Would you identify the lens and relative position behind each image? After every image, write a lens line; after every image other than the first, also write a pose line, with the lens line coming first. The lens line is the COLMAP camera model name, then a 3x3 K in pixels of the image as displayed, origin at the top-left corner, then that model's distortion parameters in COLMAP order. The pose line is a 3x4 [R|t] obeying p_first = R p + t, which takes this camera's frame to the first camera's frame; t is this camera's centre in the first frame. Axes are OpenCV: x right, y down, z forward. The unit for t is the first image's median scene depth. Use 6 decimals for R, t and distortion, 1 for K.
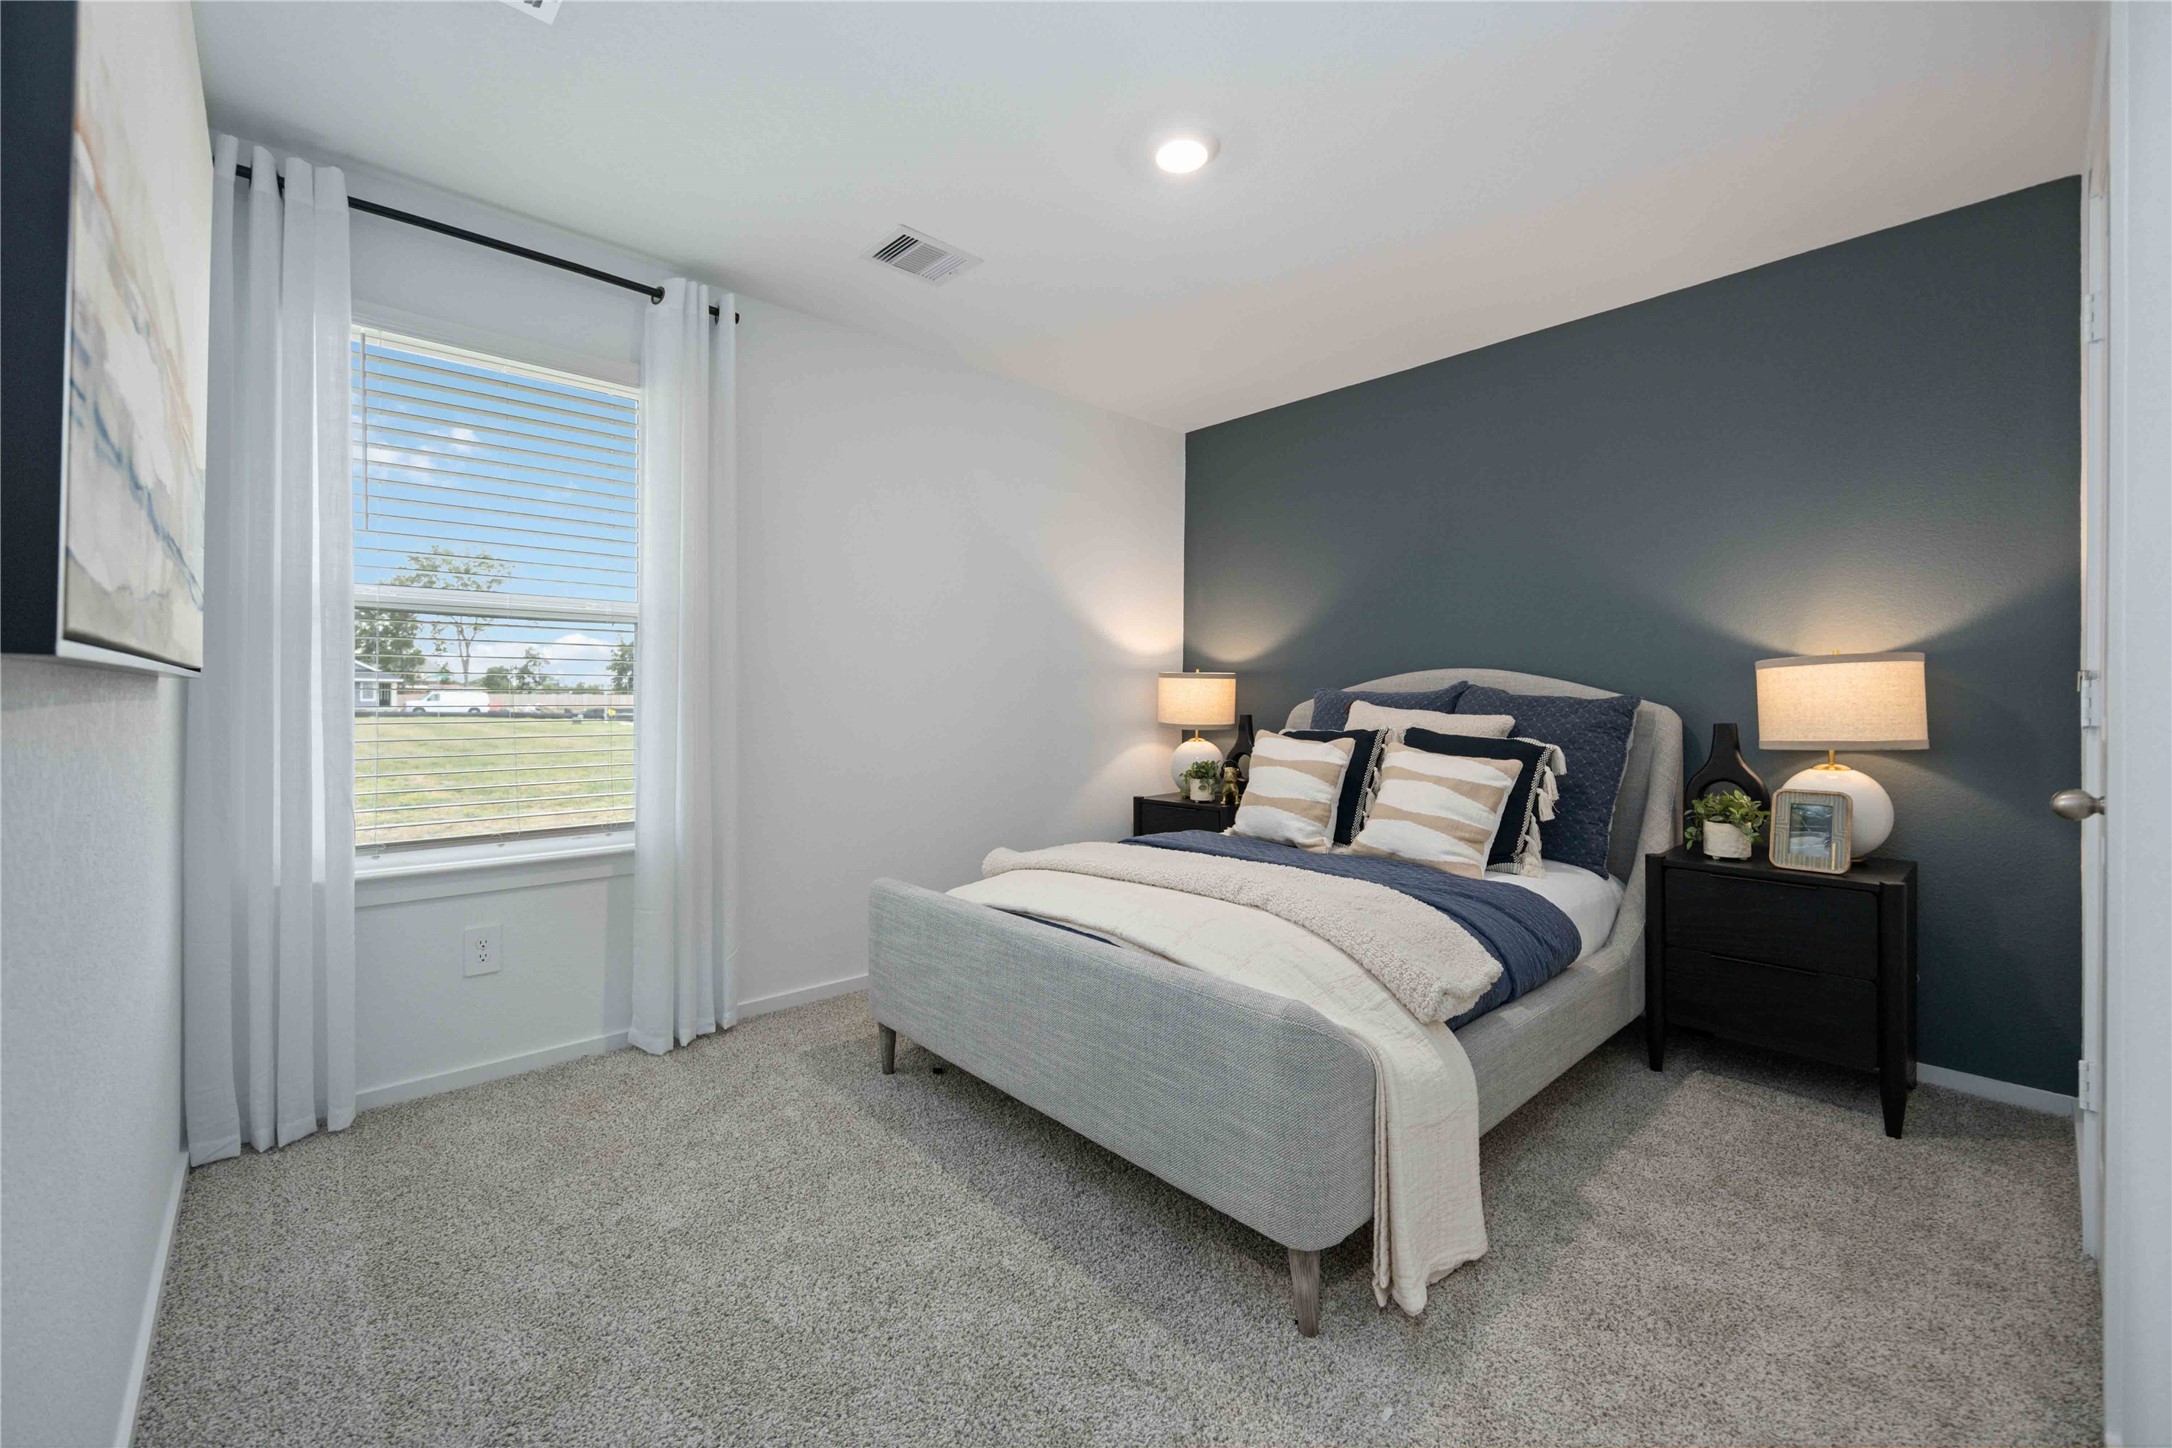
lens RADIAL K [[880.5, 0, 1089.4], [0, 880.5, 719.7], [0, 0, 1]] dist [-0.002634, -0.000251]
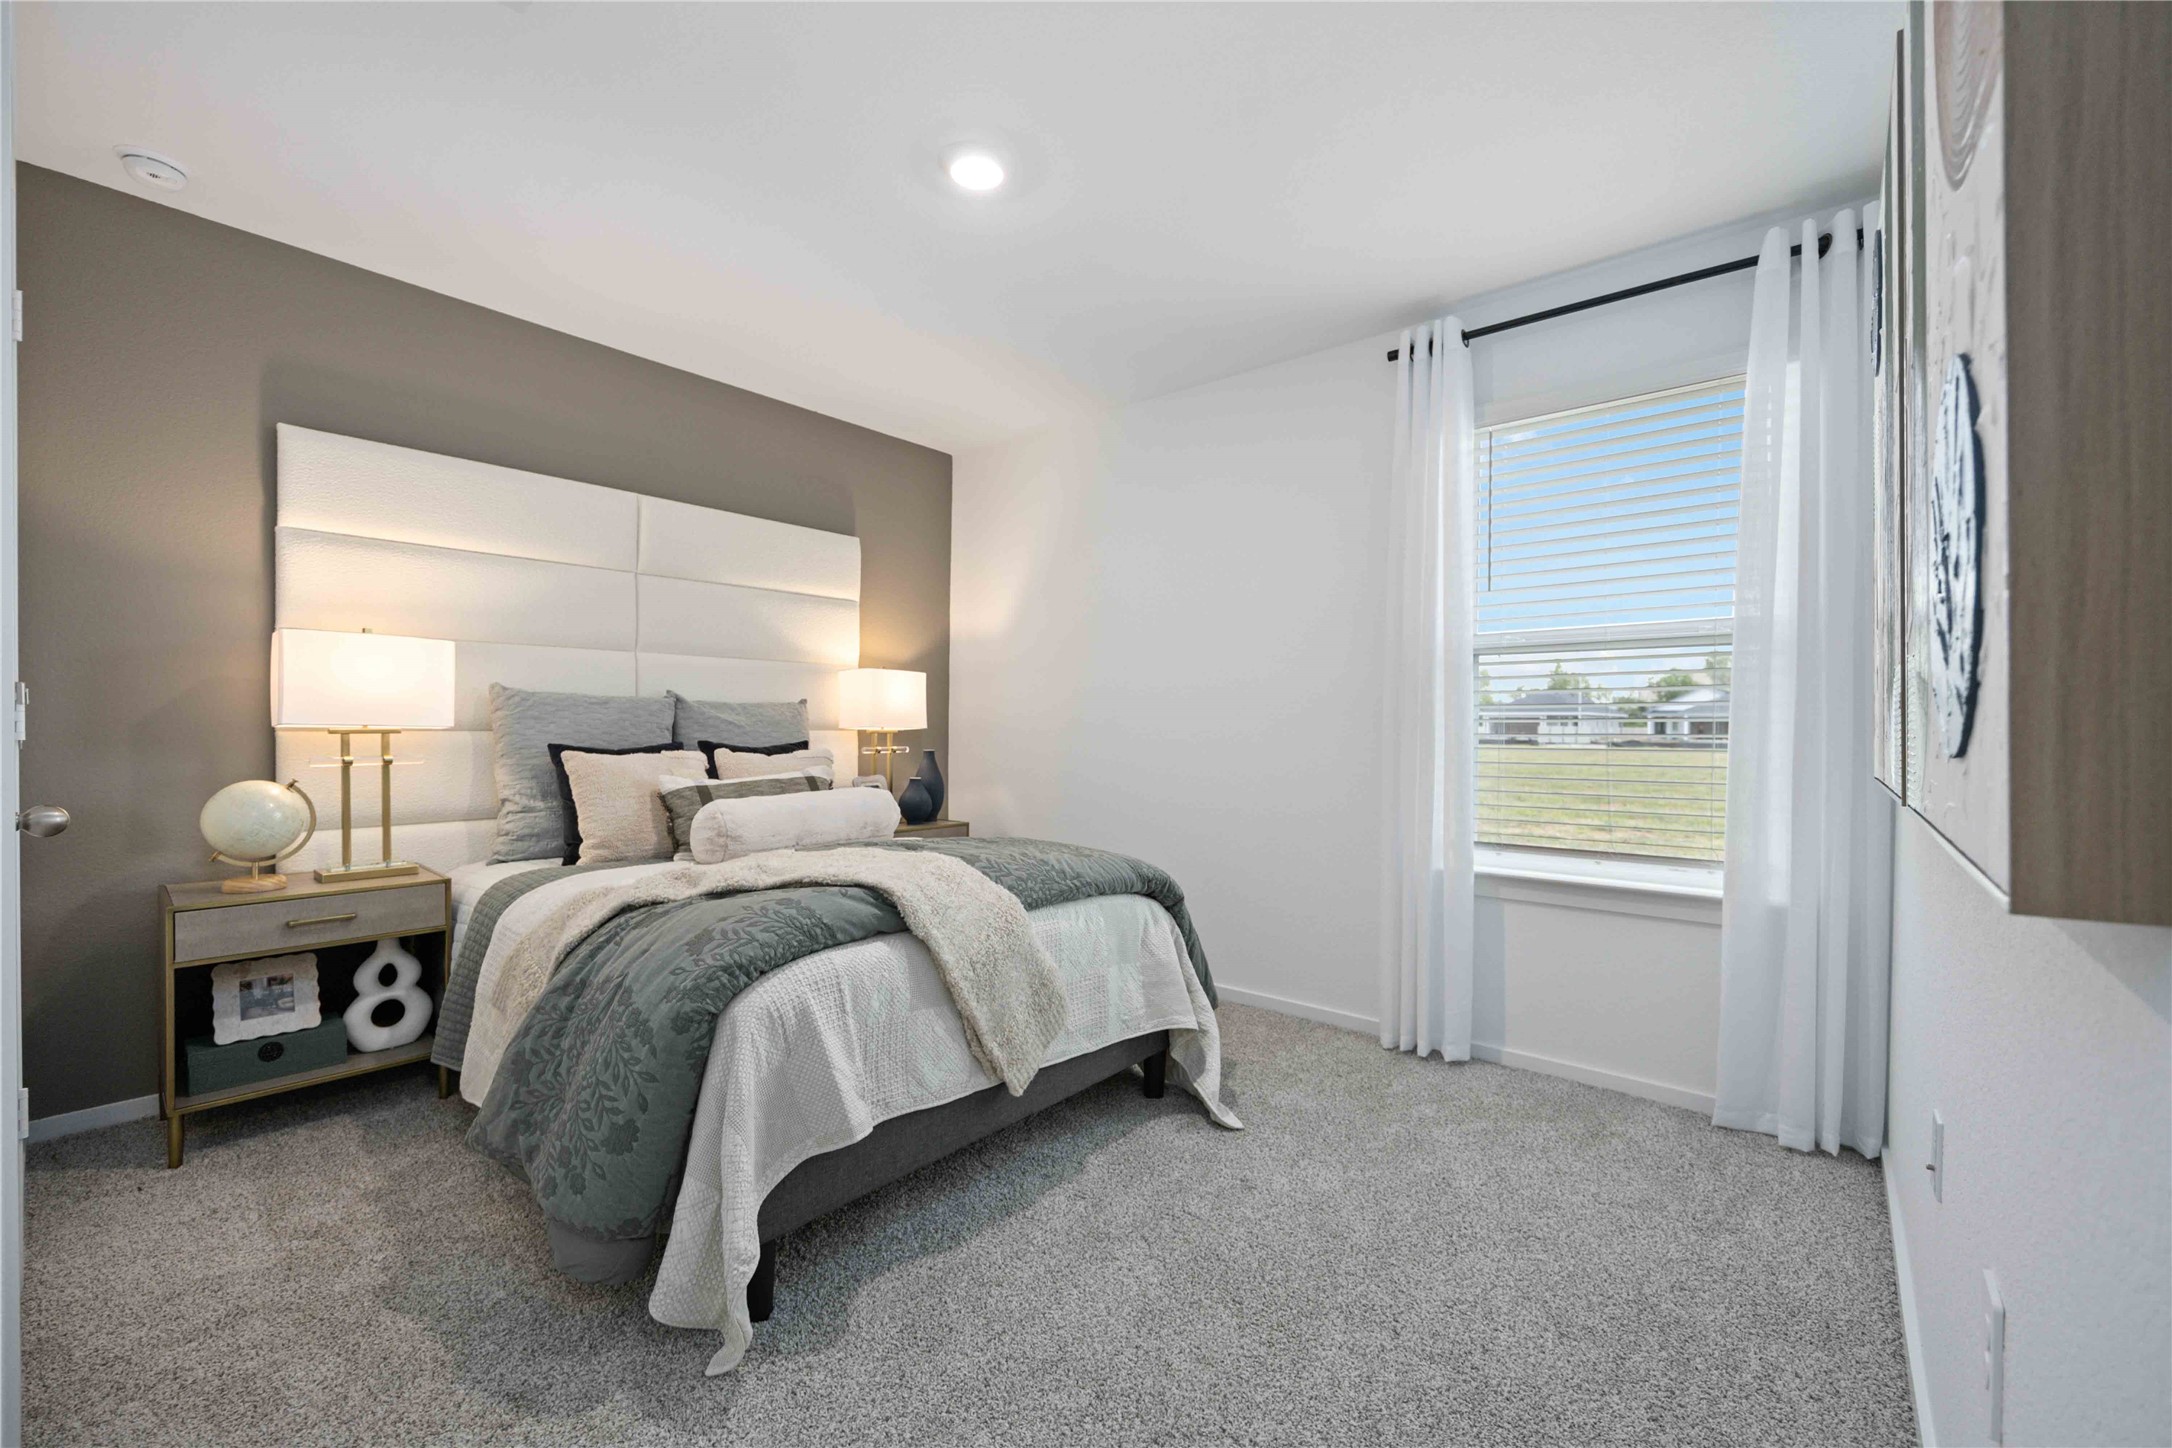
lens RADIAL K [[880.5, 0, 1089.8], [0, 880.5, 721.7], [0, 0, 1]] dist [-0.002634, -0.000251]
pose [[0.133989, -0.006208, -0.990963, 0.318291], [-0.028951, 0.999529, -0.010176, -0.002862], [0.990560, 0.030053, 0.133746, 0.288397]]
